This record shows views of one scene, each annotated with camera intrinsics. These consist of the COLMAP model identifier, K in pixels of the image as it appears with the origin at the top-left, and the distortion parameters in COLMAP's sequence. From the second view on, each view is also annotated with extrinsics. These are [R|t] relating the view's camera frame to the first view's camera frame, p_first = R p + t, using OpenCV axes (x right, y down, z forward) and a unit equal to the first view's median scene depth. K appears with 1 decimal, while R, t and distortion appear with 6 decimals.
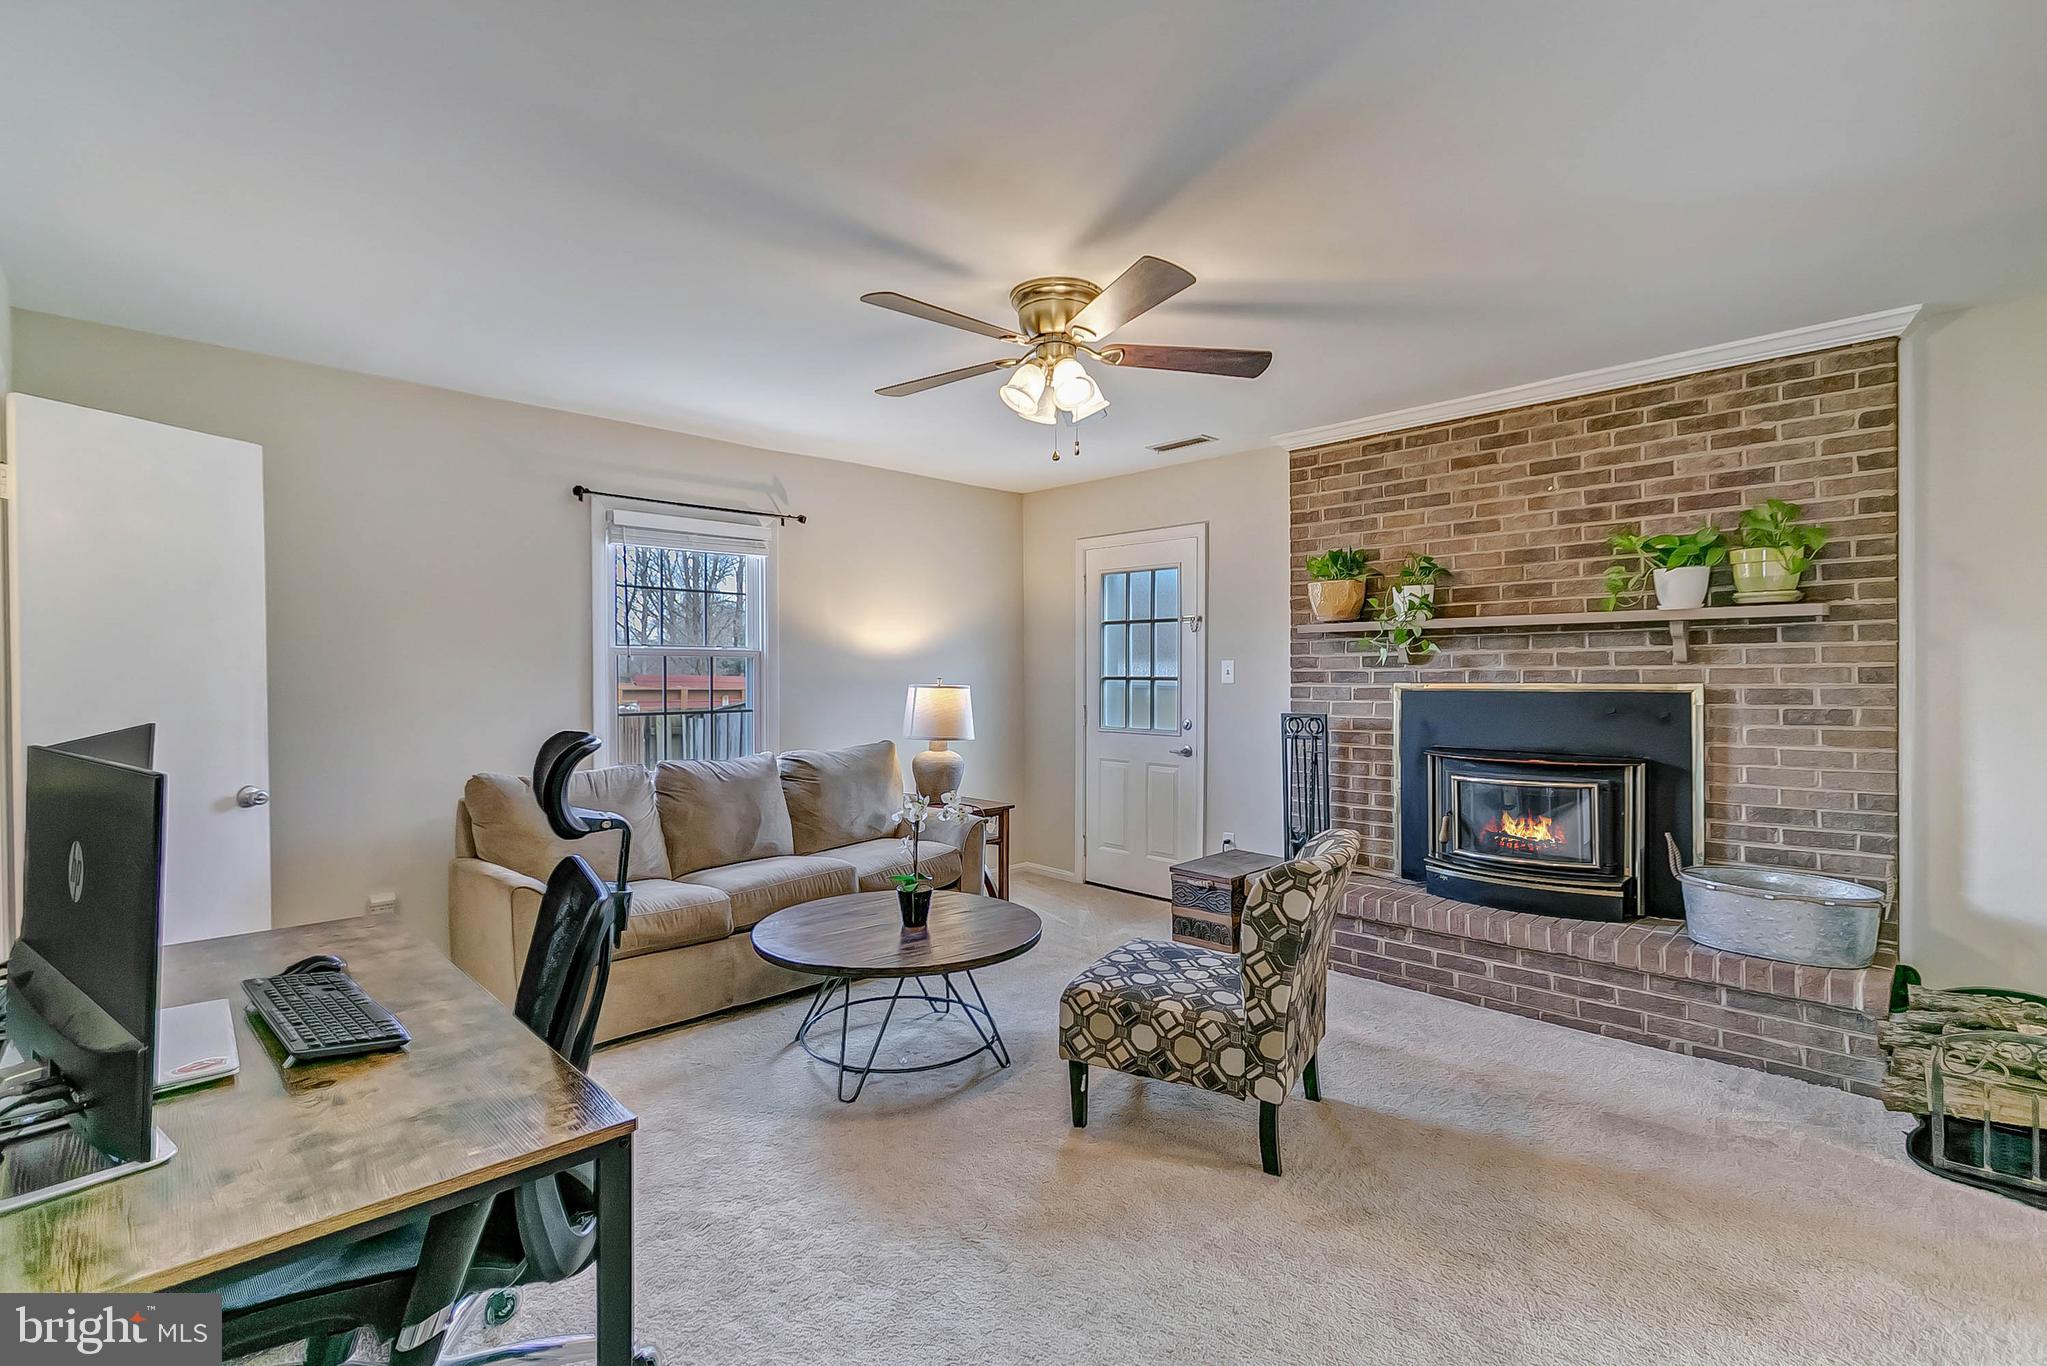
lens RADIAL K [[949.5, 0, 1015.7], [0, 949.5, 676.9], [0, 0, 1]] dist [0.005976, -0.003535]
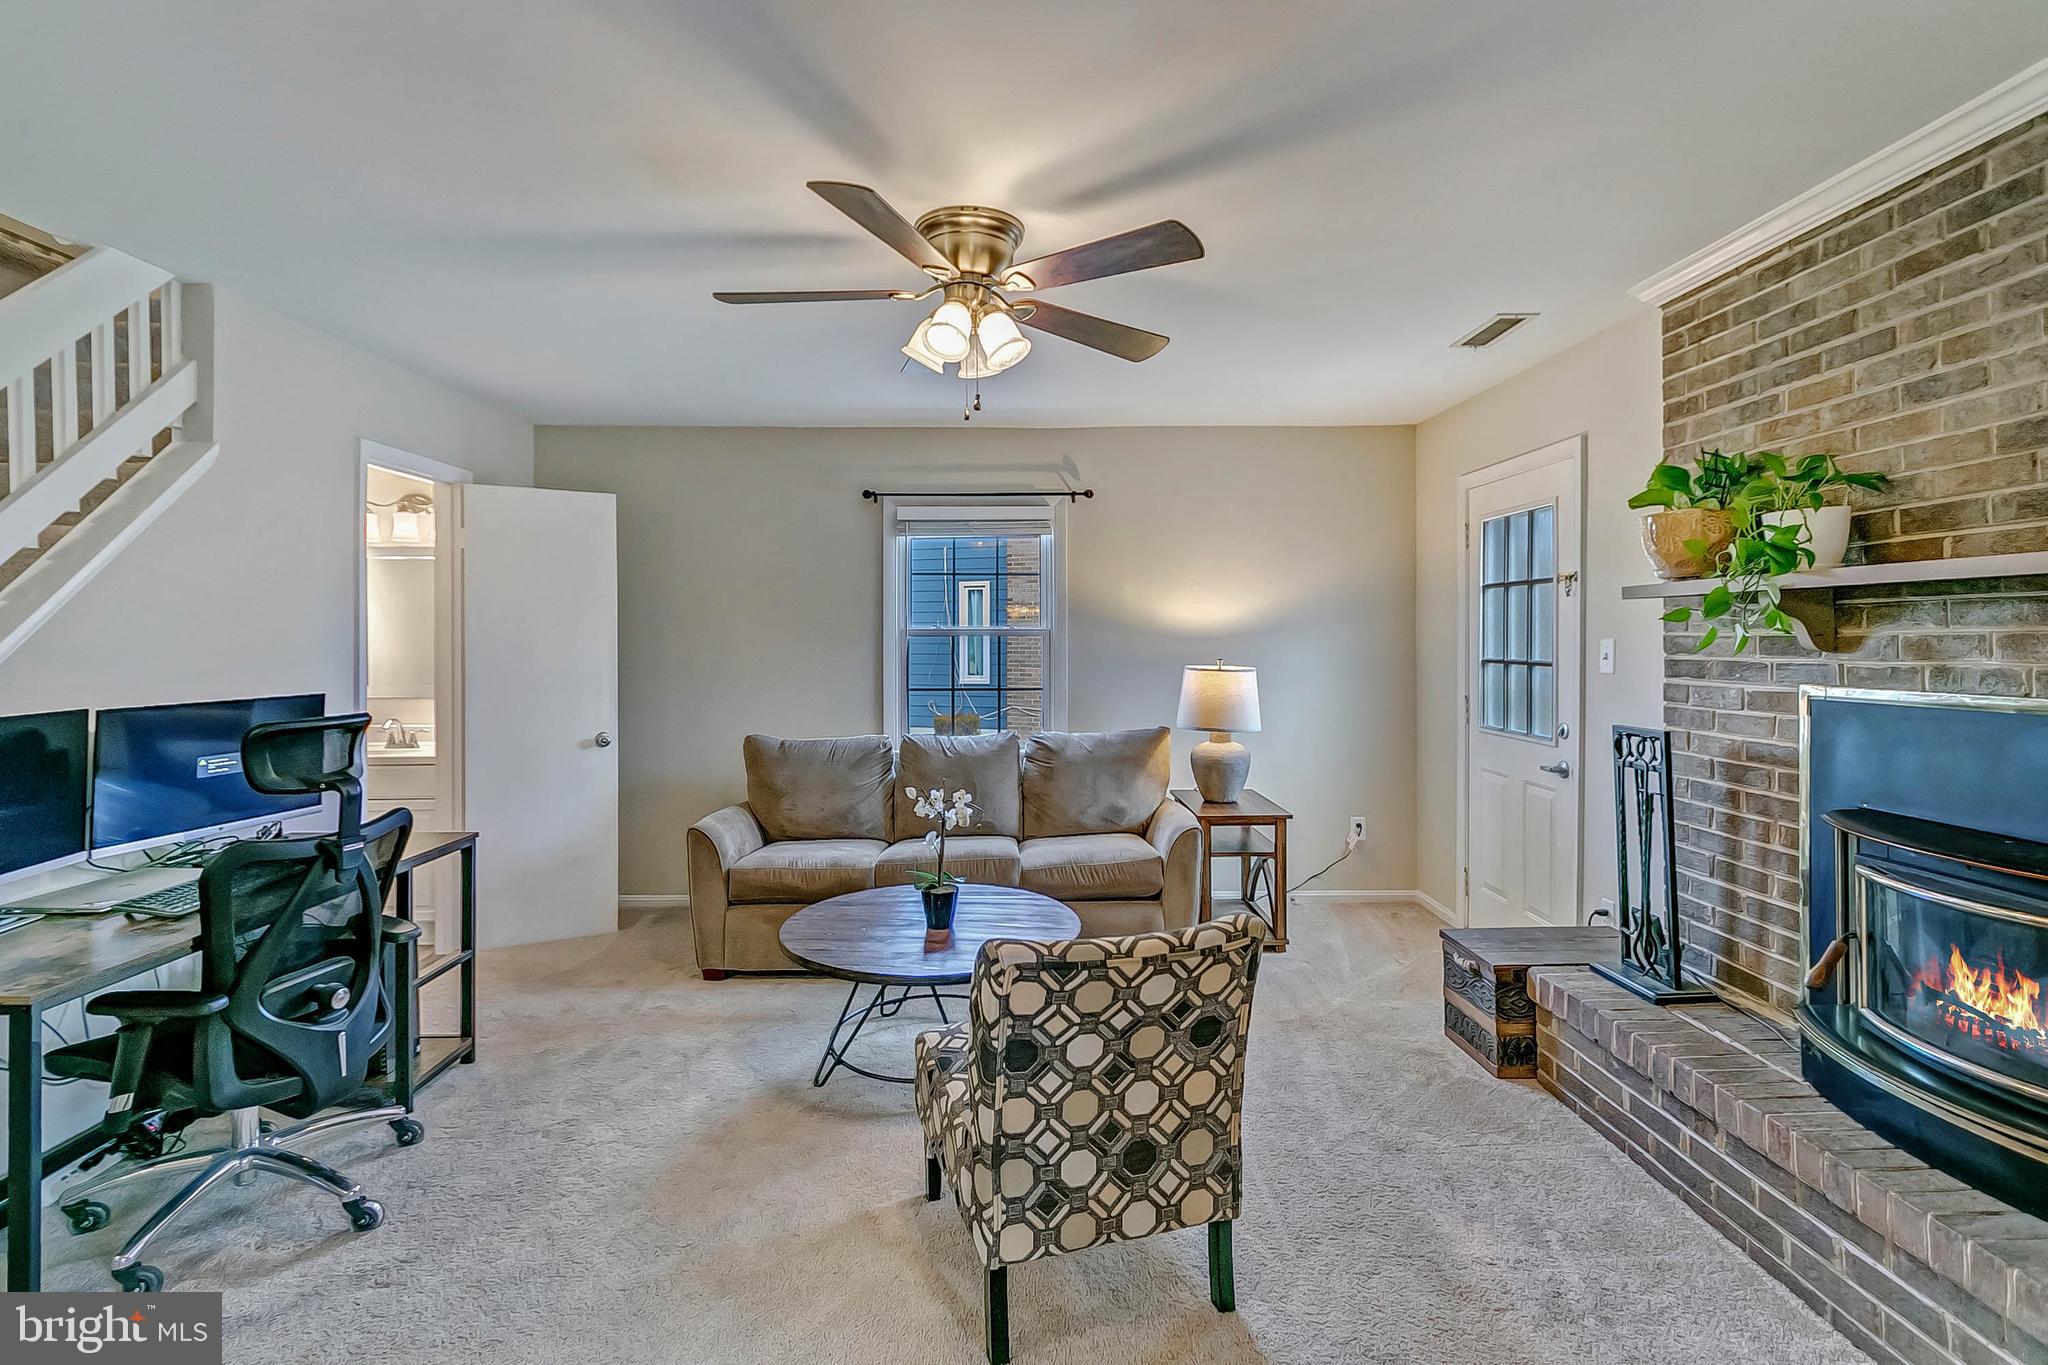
lens RADIAL K [[950.0, 0, 979.4], [0, 950.0, 635.4], [0, 0, 1]] dist [0.005976, -0.003535]
pose [[0.719810, -0.002081, -0.694168, 0.476715], [-0.001552, 0.999988, -0.004608, -0.020951], [0.694169, 0.004395, 0.719798, 0.282532]]
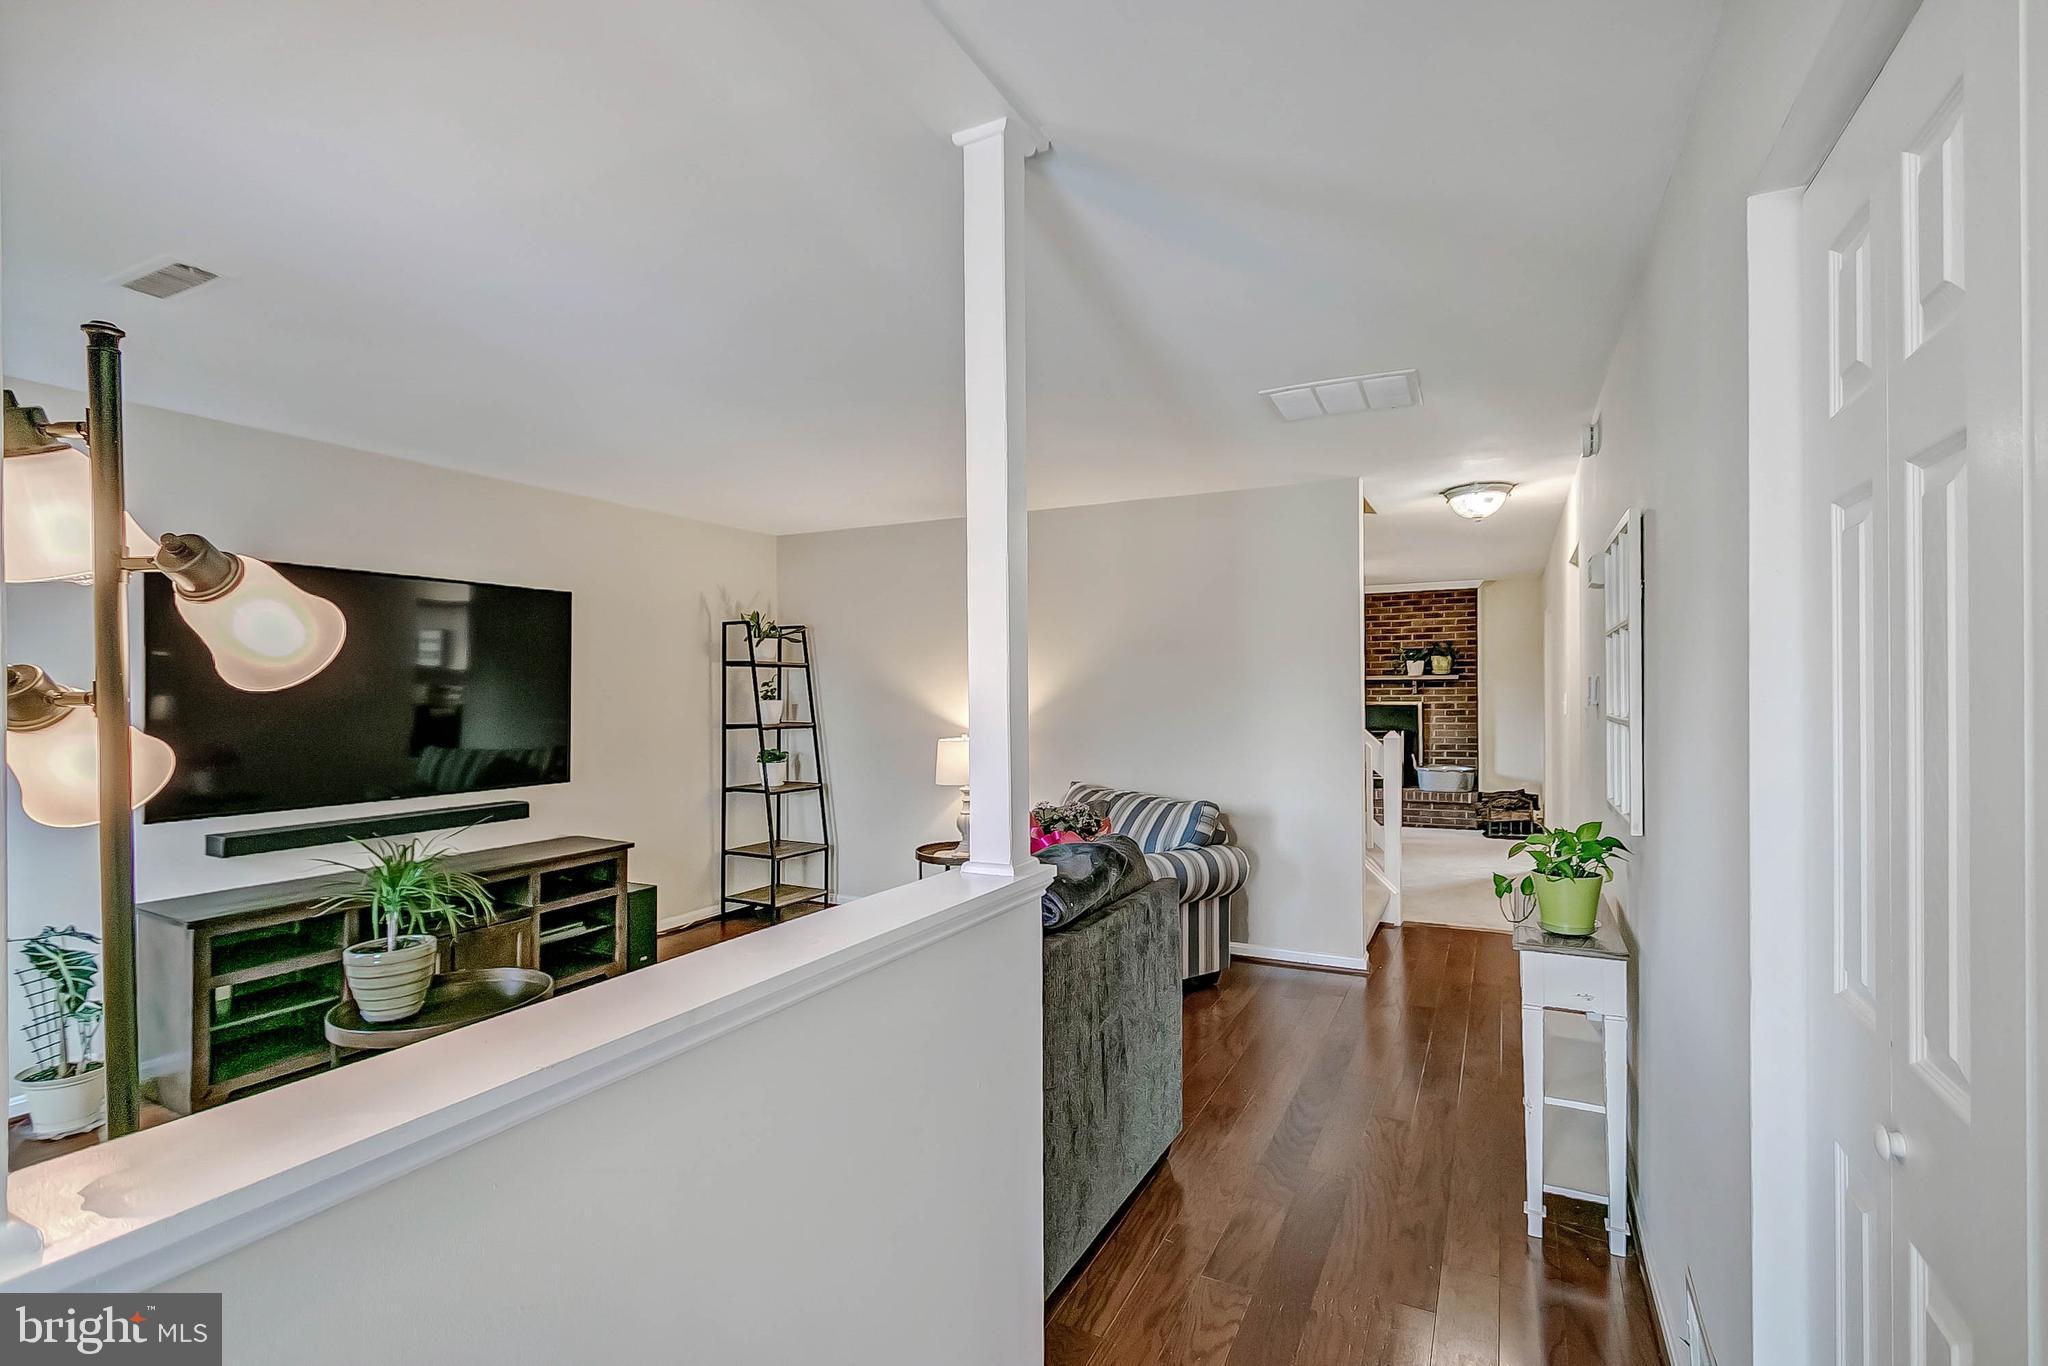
lens RADIAL K [[950.0, 0, 1031.3], [0, 950.0, 692.9], [0, 0, 1]] dist [0.005976, -0.003535]
pose [[0.945823, -0.002898, 0.324671, -1.129593], [0.004132, 0.999987, -0.003112, -0.013256], [-0.324657, 0.004284, 0.945822, -1.131910]]
